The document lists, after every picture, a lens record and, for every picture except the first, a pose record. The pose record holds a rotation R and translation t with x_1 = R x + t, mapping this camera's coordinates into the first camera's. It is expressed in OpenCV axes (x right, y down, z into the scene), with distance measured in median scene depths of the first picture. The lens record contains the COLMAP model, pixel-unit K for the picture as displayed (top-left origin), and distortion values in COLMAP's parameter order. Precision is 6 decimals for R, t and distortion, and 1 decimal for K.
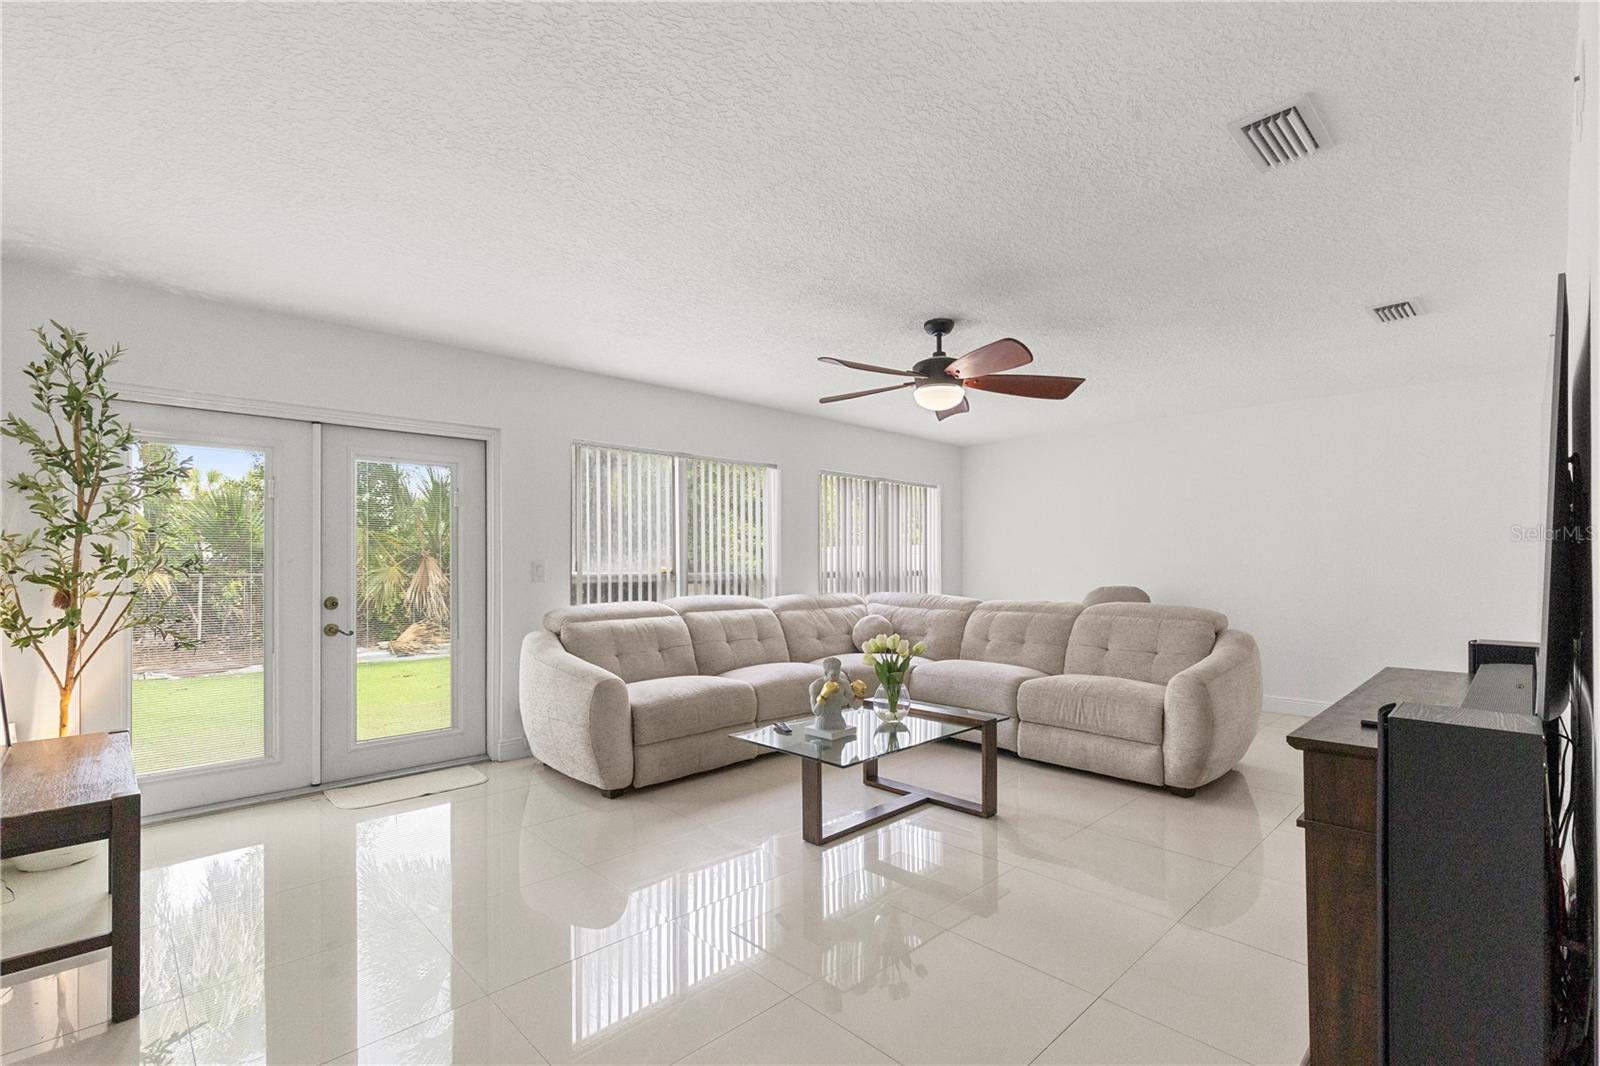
lens RADIAL K [[722.8, 0, 805.4], [0, 722.8, 542.2], [0, 0, 1]] dist [0.010024, -0.001020]
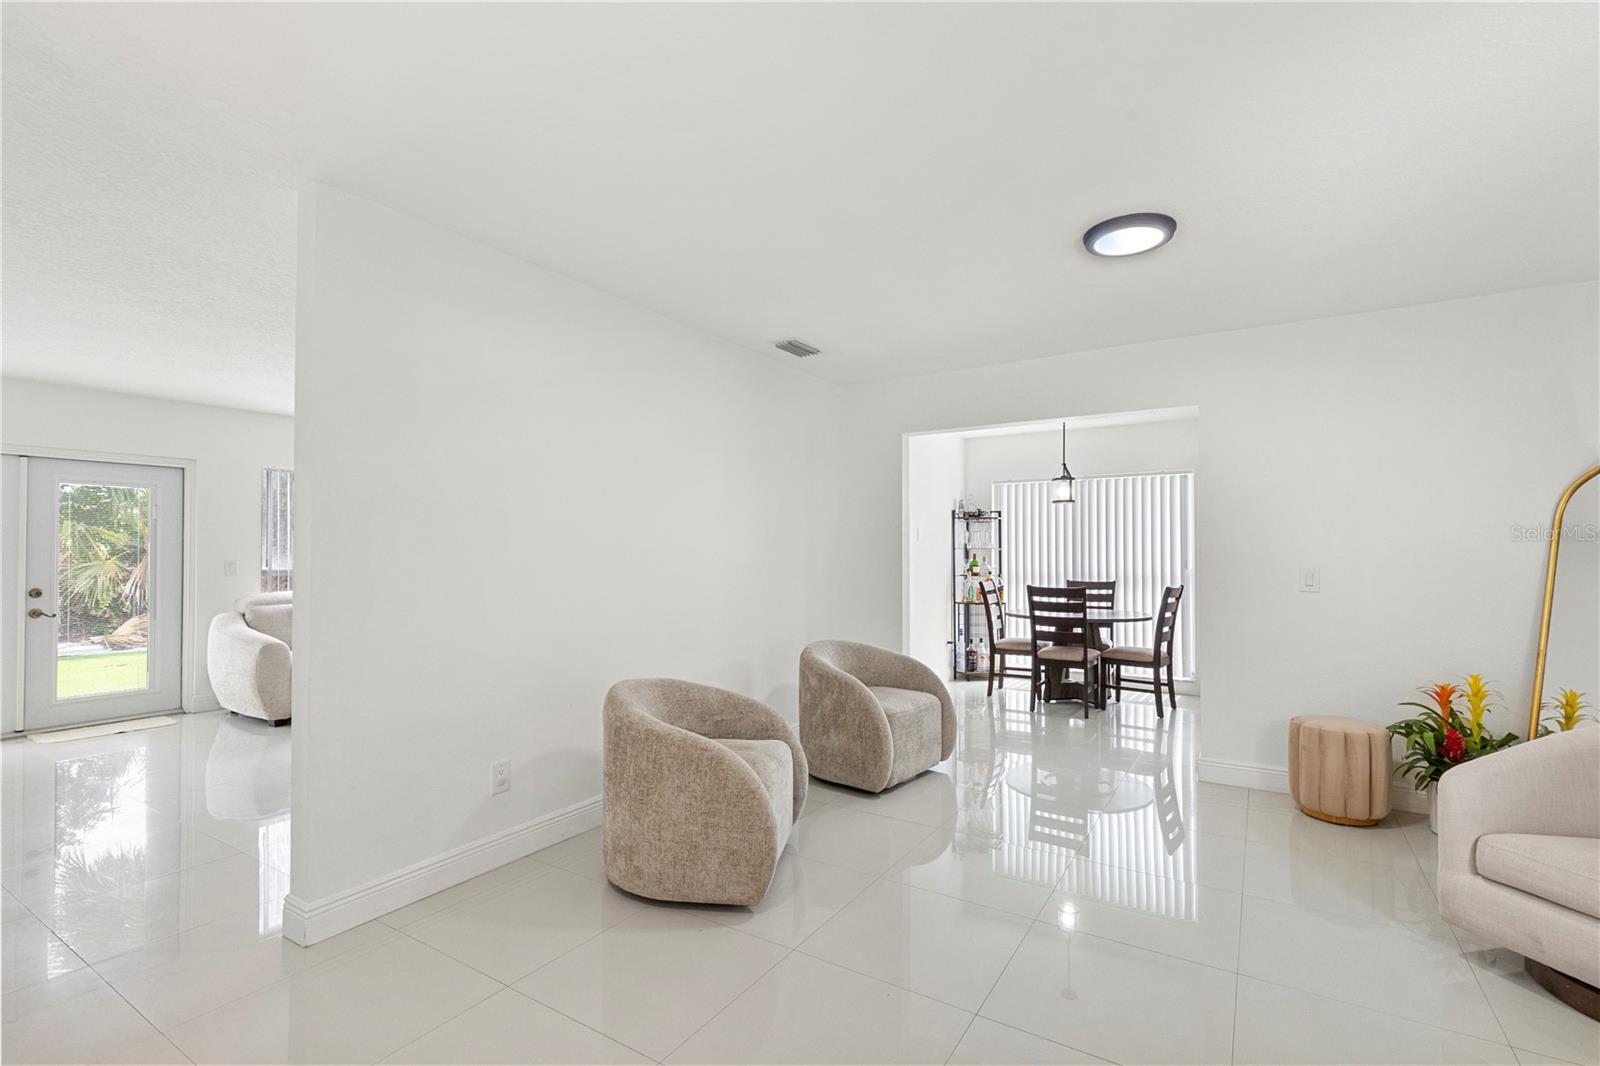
lens RADIAL K [[722.8, 0, 815.8], [0, 722.8, 531.5], [0, 0, 1]] dist [0.010024, -0.001020]
pose [[0.970427, 0.011070, 0.241141, 0.345310], [-0.010413, 0.999938, -0.003999, -0.031997], [-0.241171, 0.001369, 0.970482, -0.542121]]
